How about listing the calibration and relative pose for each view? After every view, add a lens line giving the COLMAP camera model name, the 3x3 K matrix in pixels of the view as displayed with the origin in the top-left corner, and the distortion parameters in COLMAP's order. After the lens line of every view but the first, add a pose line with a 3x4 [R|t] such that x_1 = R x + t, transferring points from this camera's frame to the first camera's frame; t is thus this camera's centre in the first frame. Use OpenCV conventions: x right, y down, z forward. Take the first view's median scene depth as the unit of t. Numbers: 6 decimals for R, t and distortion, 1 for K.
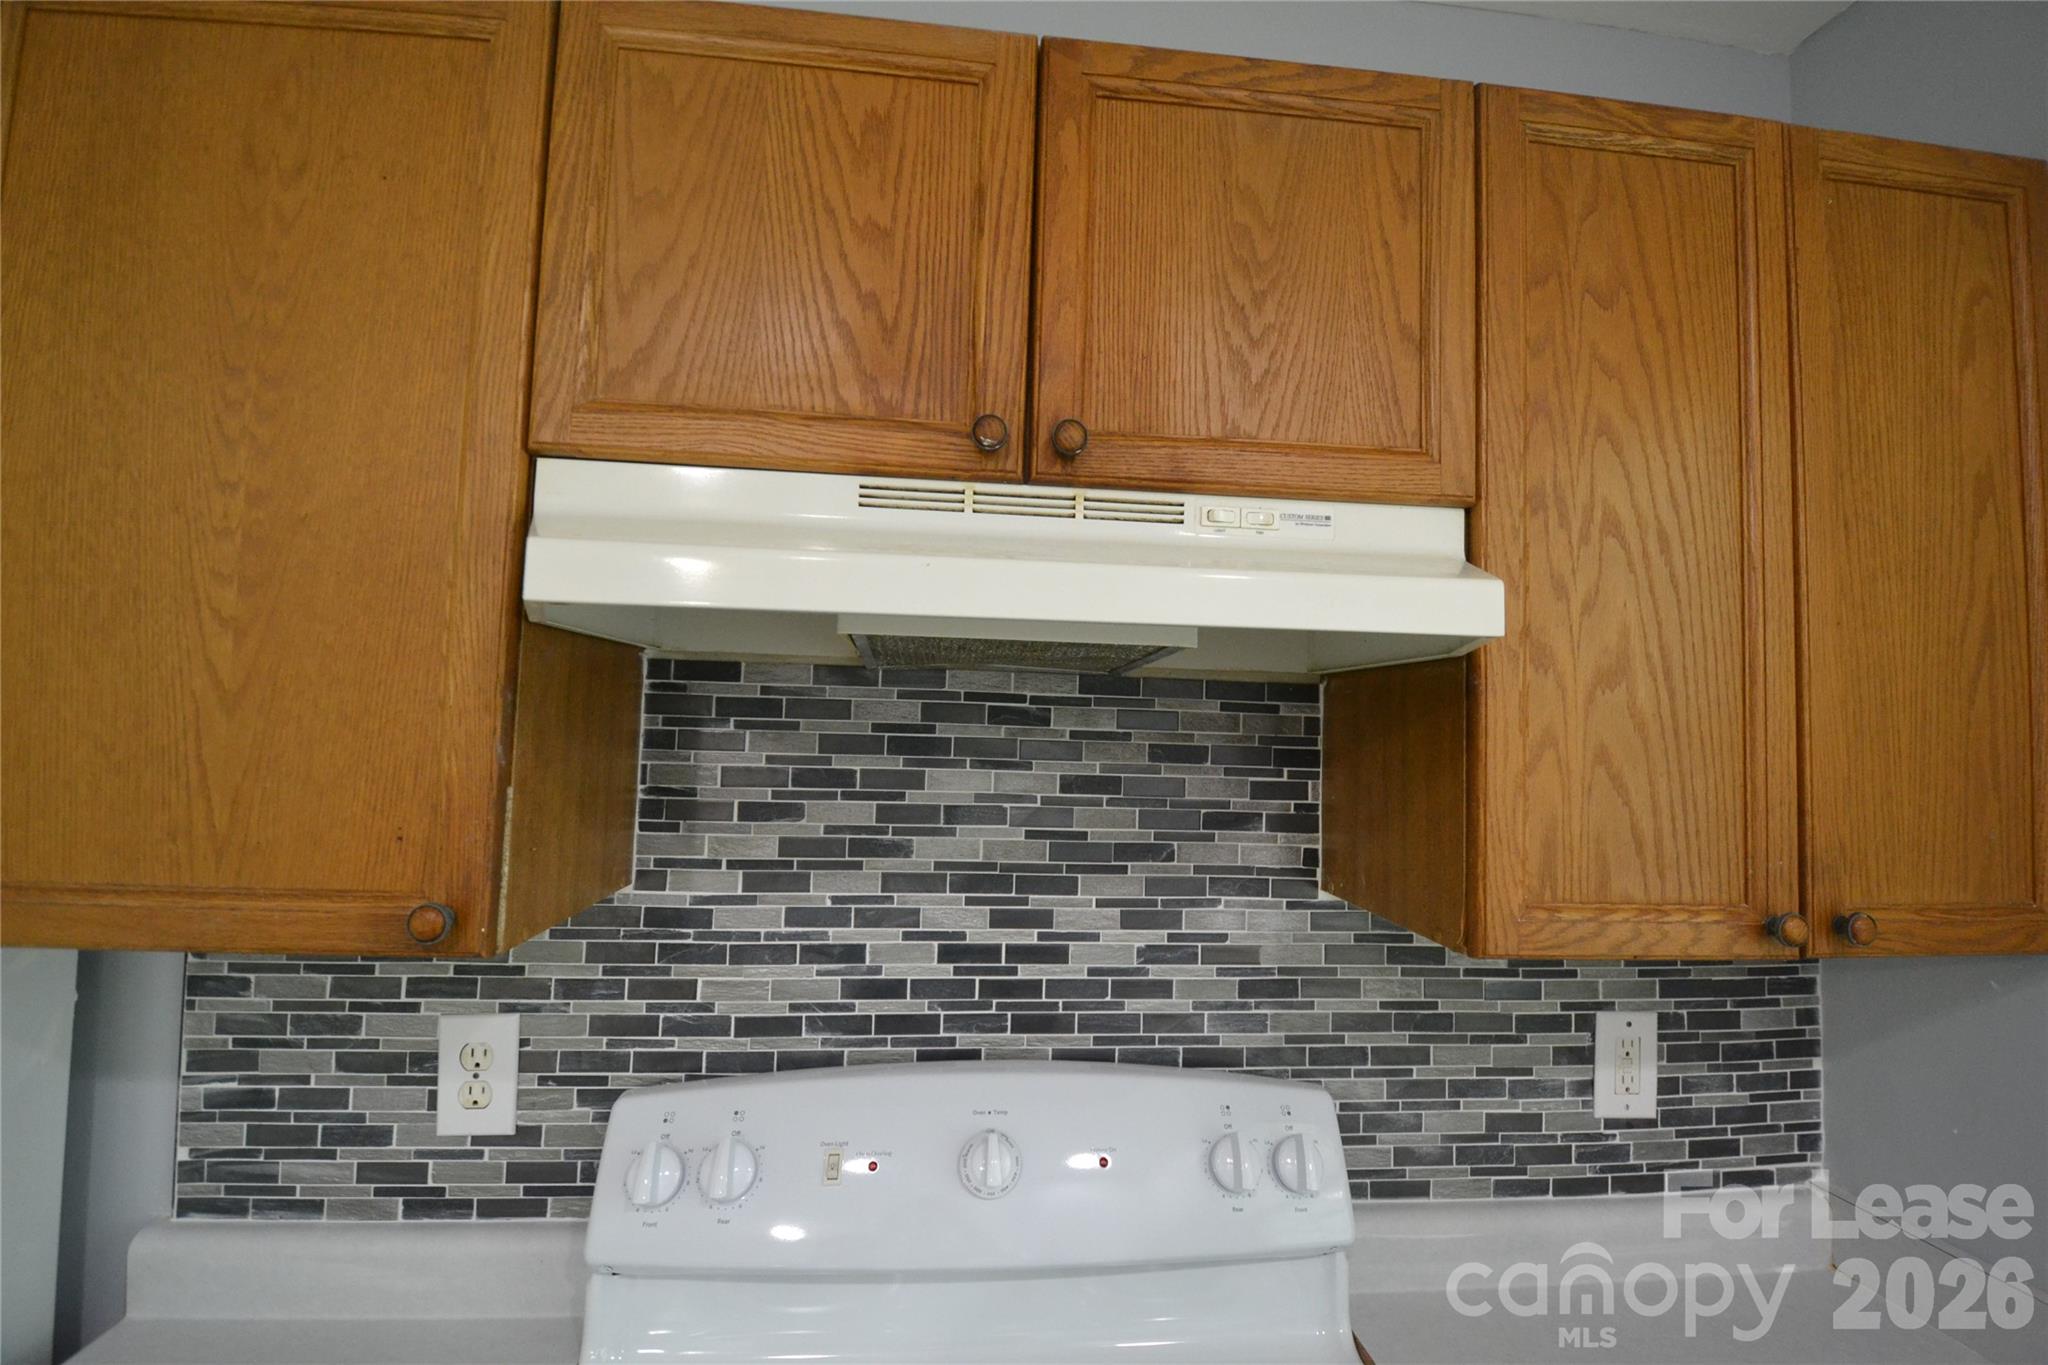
lens RADIAL K [[937.2, 0, 1046.6], [0, 937.2, 656.6], [0, 0, 1]] dist [0.001815, -0.018477]
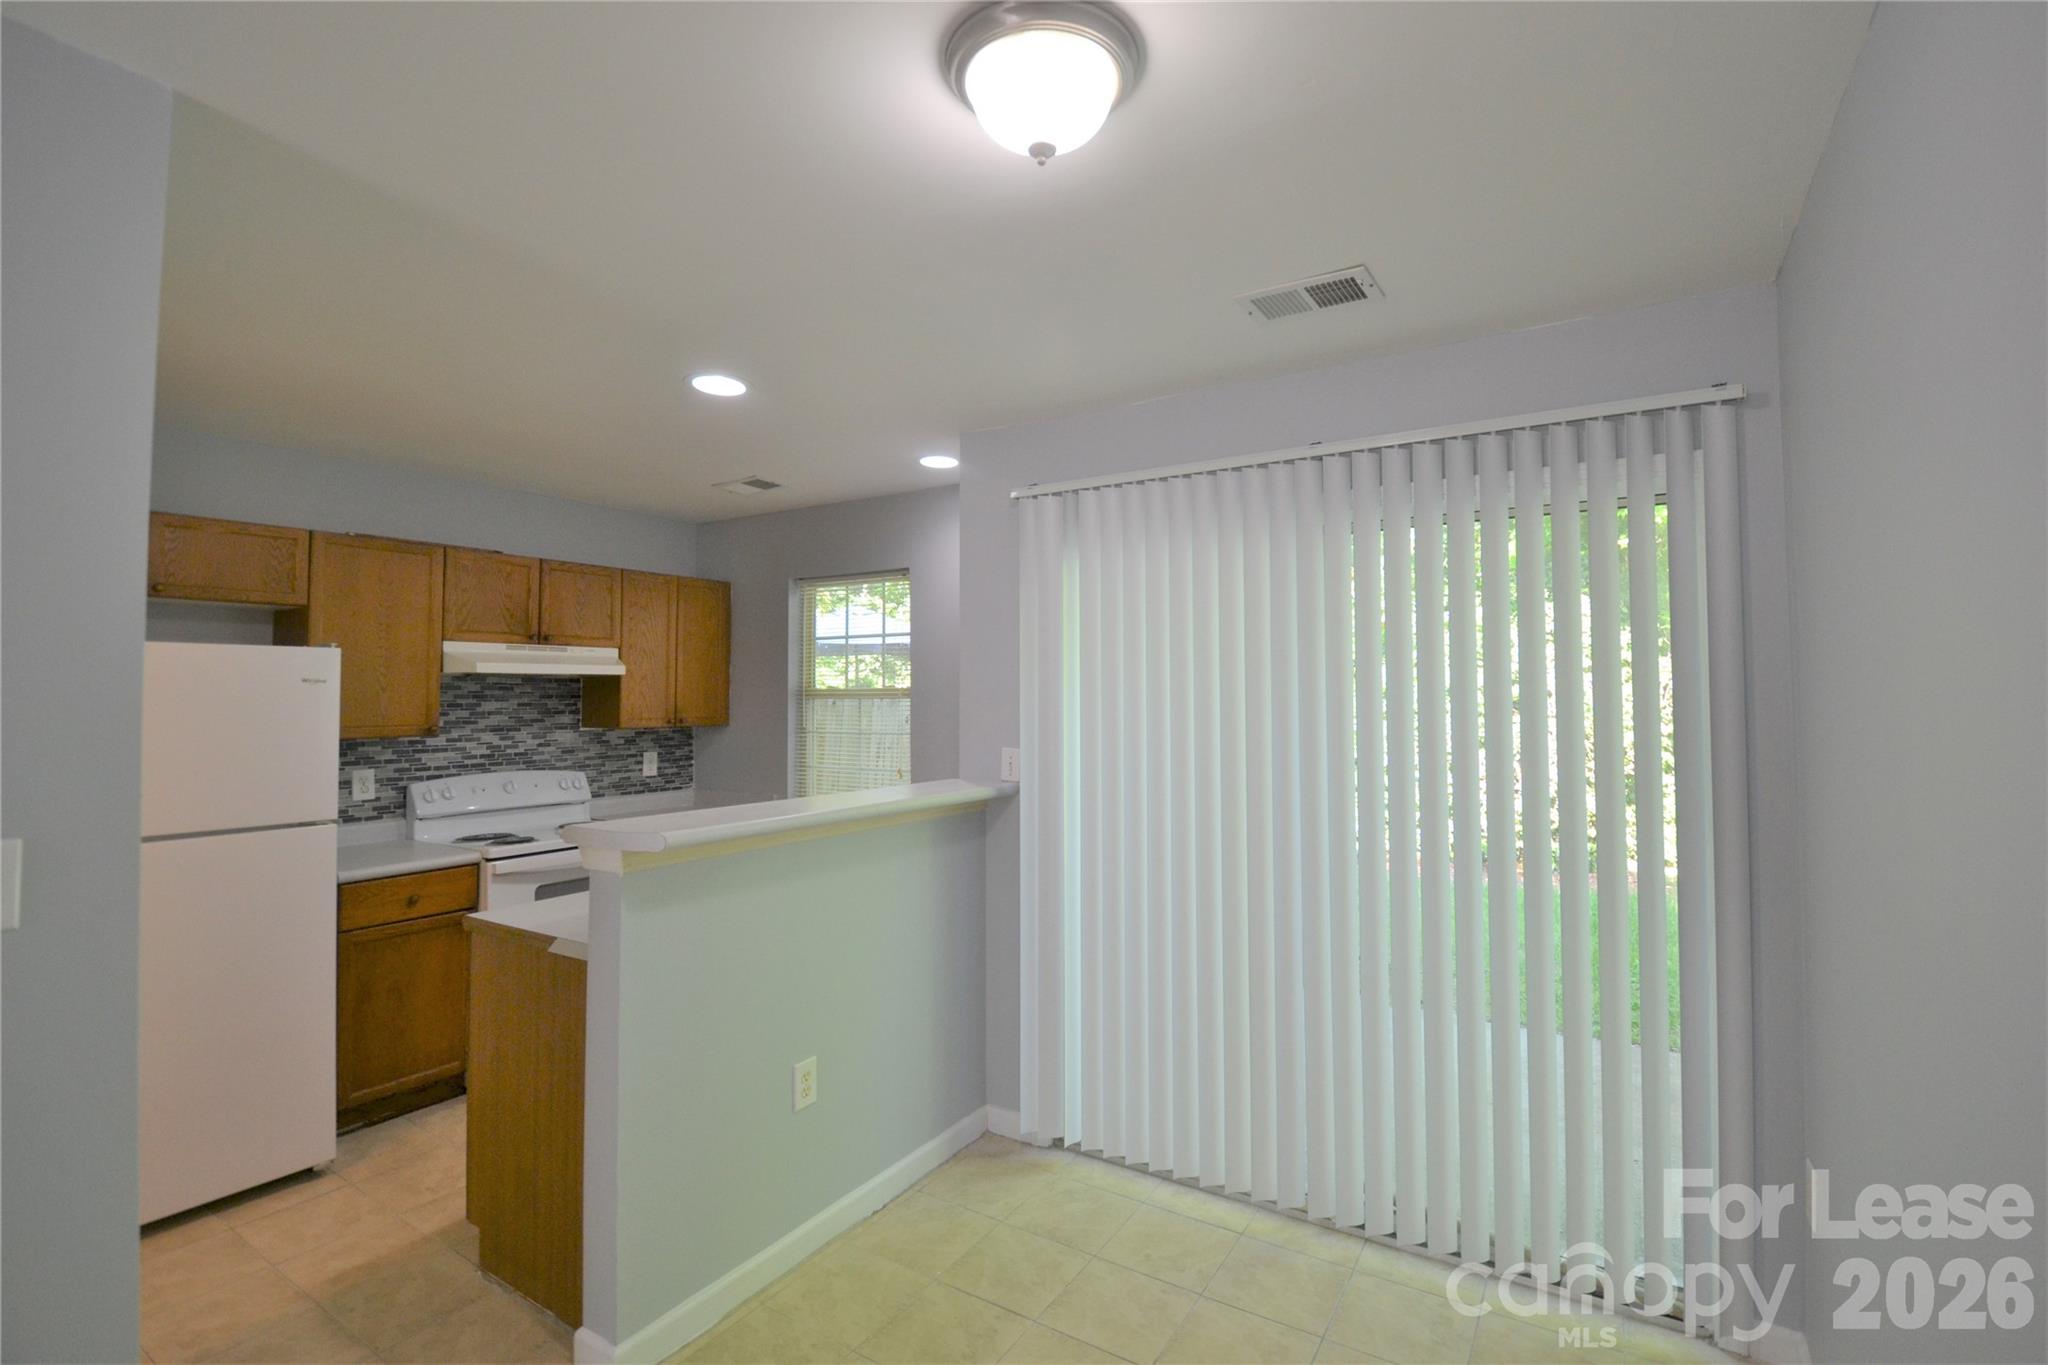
lens RADIAL K [[937.2, 0, 1046.6], [0, 937.2, 656.6], [0, 0, 1]] dist [0.001815, -0.018477]
pose [[0.633846, 0.000208, 0.773459, -1.693724], [-0.032734, 0.999111, 0.026557, -0.259935], [-0.772766, -0.042151, 0.633290, -3.385689]]
